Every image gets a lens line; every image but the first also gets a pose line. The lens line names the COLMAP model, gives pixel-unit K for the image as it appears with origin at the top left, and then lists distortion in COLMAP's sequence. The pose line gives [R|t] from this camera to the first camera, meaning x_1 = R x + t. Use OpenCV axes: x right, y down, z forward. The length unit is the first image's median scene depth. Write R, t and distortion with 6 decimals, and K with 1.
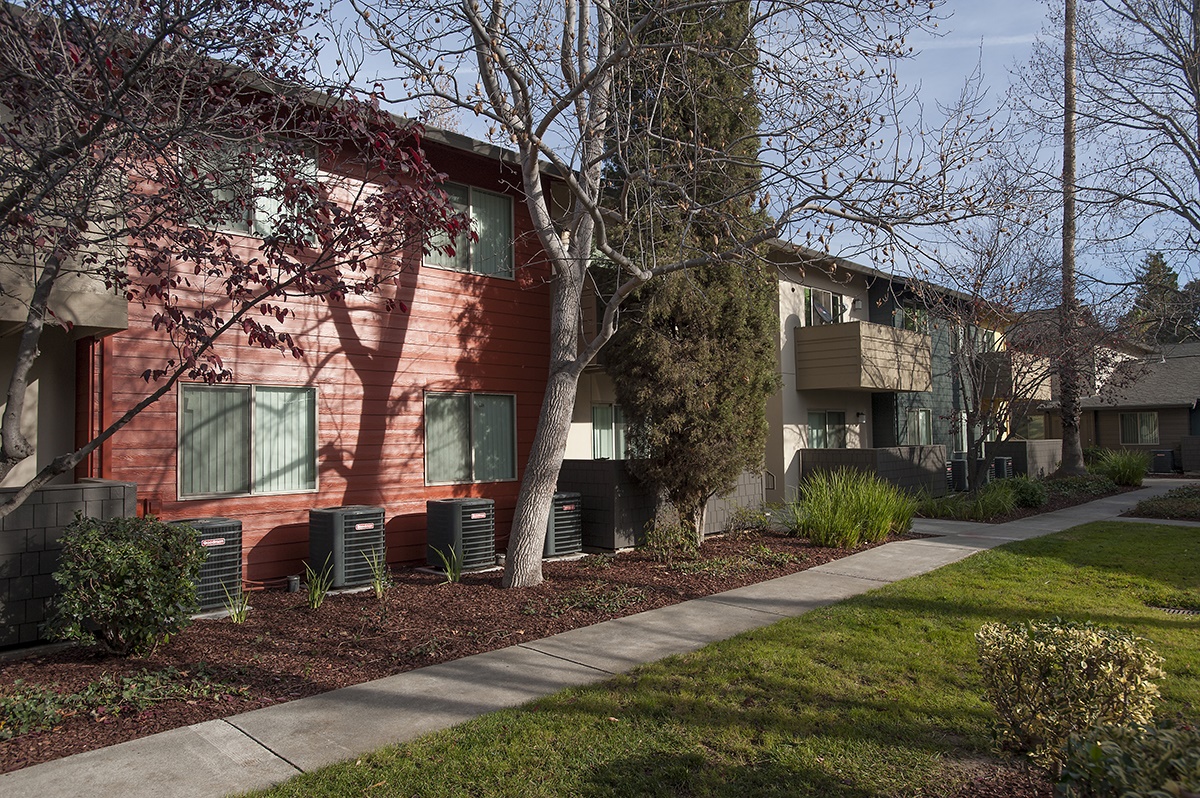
lens RADIAL K [[786.6, 0, 600.0], [0, 786.6, 399.0], [0, 0, 1]] dist [-0.000625, -0.000080]
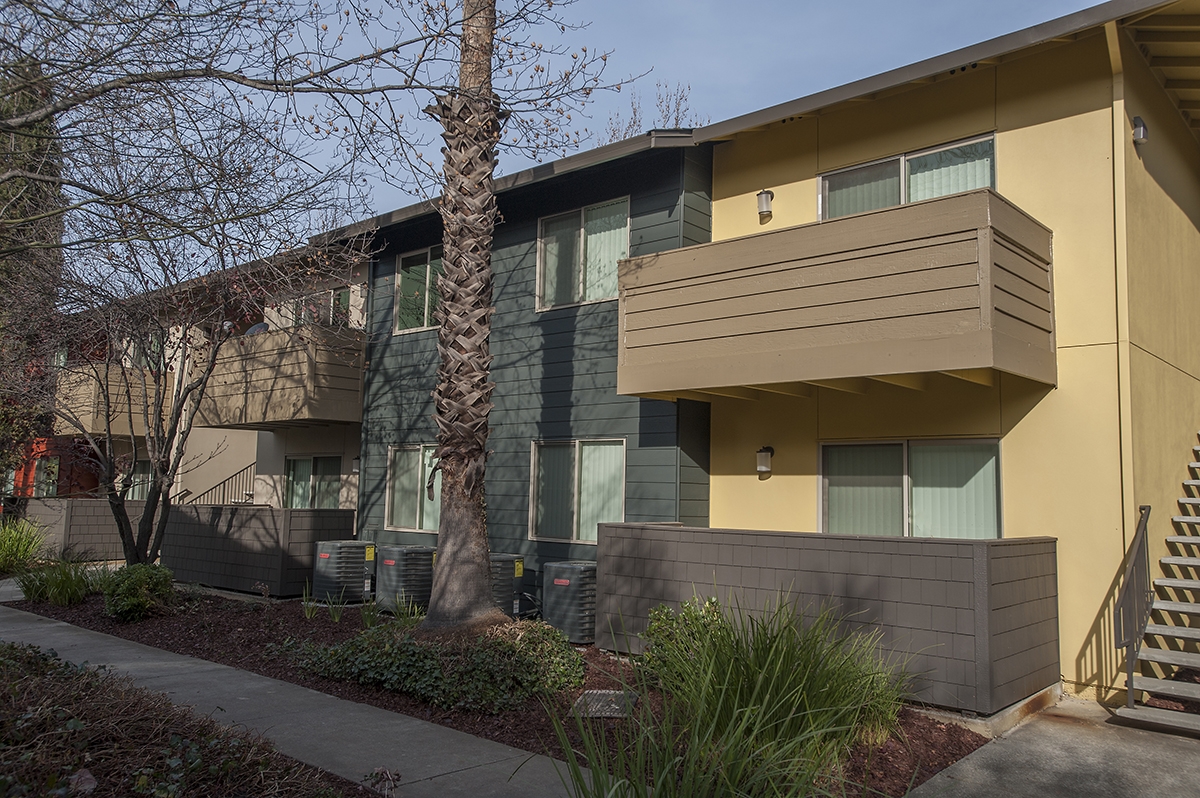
lens RADIAL K [[940.7, 0, 600.0], [0, 940.7, 399.0], [0, 0, 1]] dist [-0.001475, -0.000529]
pose [[0.057246, -0.084054, -0.994815, 1.187371], [0.030234, 0.996138, -0.082426, 0.042904], [0.997902, -0.025359, 0.059566, 1.230106]]
